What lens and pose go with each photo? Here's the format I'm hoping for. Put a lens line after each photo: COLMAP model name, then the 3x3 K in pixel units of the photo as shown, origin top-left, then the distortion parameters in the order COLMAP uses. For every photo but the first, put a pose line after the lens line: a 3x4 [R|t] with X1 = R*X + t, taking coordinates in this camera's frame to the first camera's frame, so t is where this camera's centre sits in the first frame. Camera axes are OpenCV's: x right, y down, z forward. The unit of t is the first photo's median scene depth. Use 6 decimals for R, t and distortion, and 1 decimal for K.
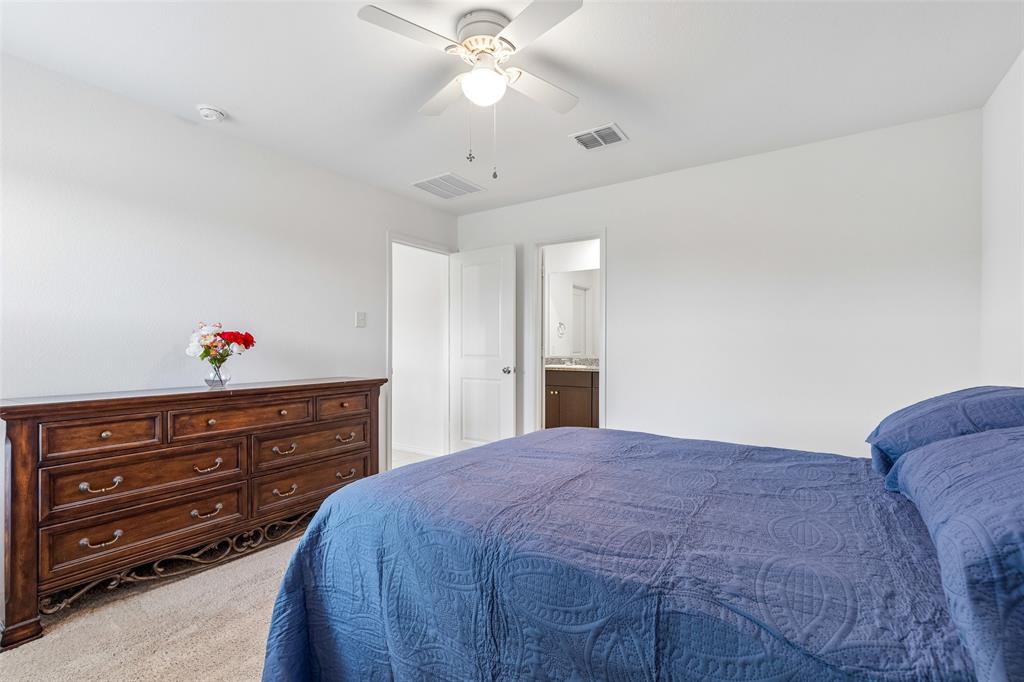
lens RADIAL K [[461.6, 0, 516.5], [0, 461.6, 347.8], [0, 0, 1]] dist [0.013814, -0.002839]
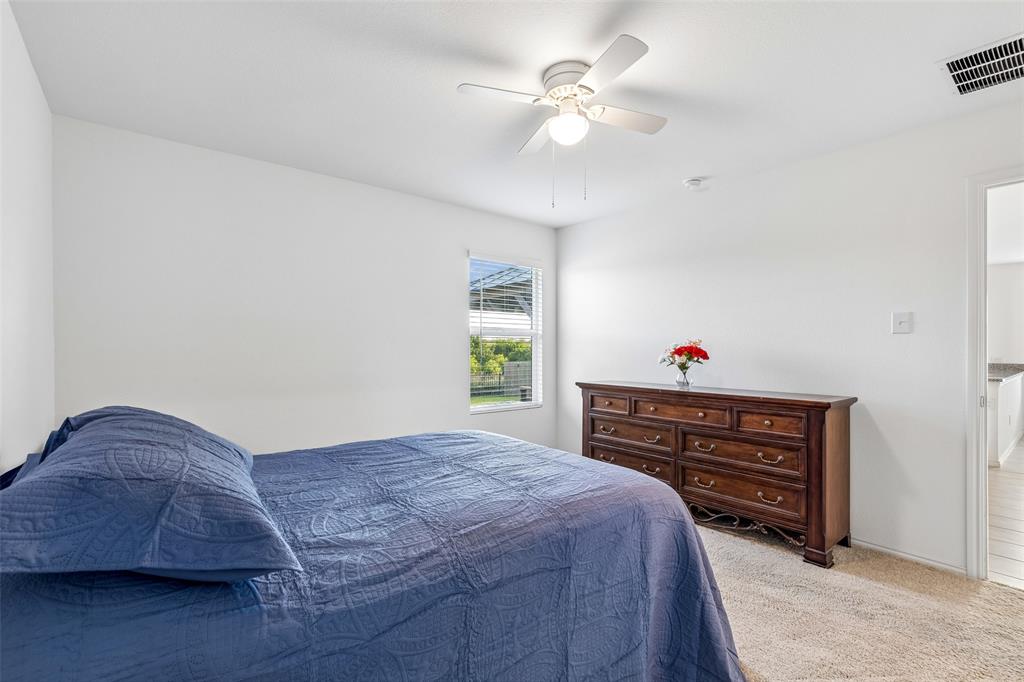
lens RADIAL K [[461.6, 0, 516.2], [0, 461.6, 343.4], [0, 0, 1]] dist [0.013814, -0.002839]
pose [[-0.294122, -0.004302, -0.955758, 0.784289], [-0.001560, 0.999991, -0.004021, -0.036844], [0.955767, 0.000308, -0.294126, 0.931276]]
